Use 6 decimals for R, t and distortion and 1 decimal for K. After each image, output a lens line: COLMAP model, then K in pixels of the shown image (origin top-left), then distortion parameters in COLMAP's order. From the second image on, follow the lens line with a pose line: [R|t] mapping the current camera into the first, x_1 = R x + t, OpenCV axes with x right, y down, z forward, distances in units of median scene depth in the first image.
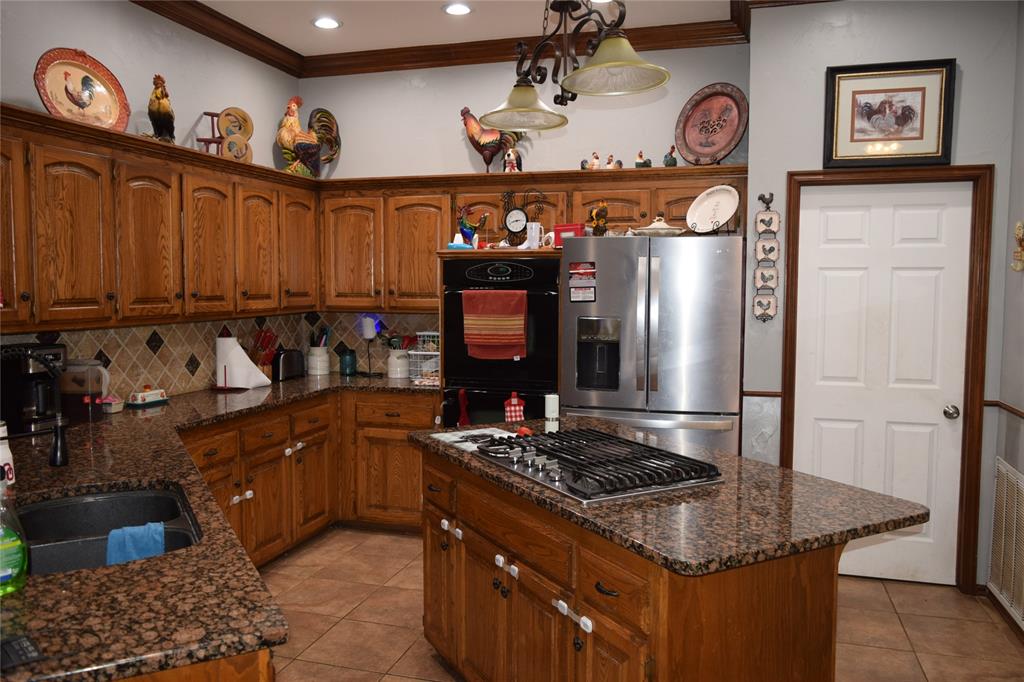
lens RADIAL K [[792.5, 0, 511.8], [0, 792.5, 336.7], [0, 0, 1]] dist [-0.022293, 0.011833]
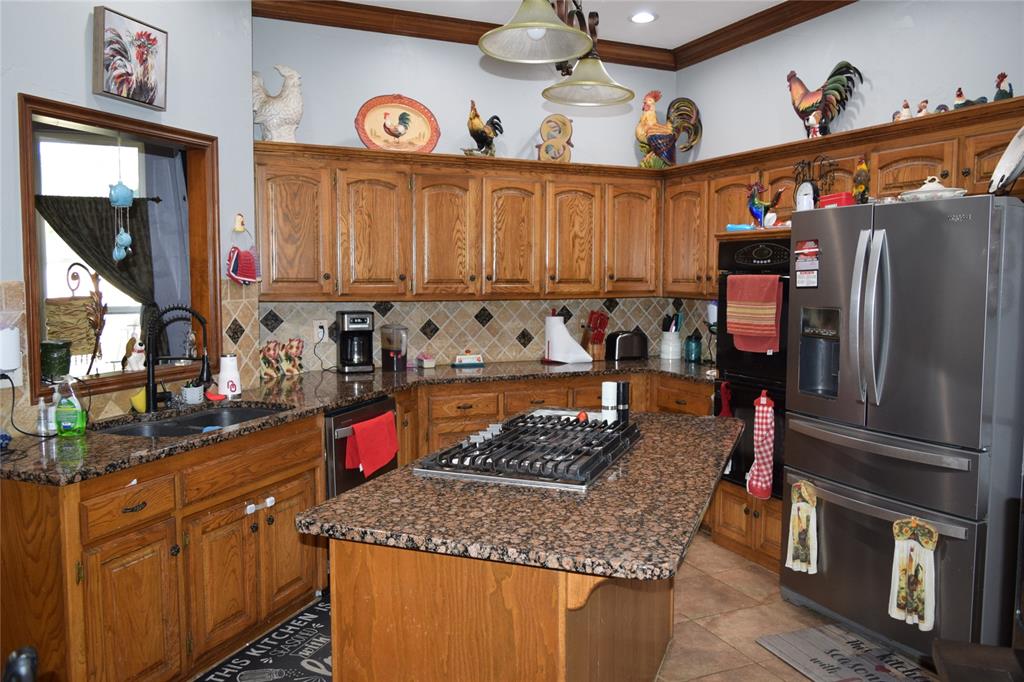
lens RADIAL K [[792.5, 0, 511.8], [0, 792.5, 336.7], [0, 0, 1]] dist [-0.022293, 0.011833]
pose [[0.651260, 0.057349, -0.756685, 0.497433], [-0.052338, 0.998160, 0.030605, -0.001918], [0.757048, 0.019672, 0.653063, 0.216881]]
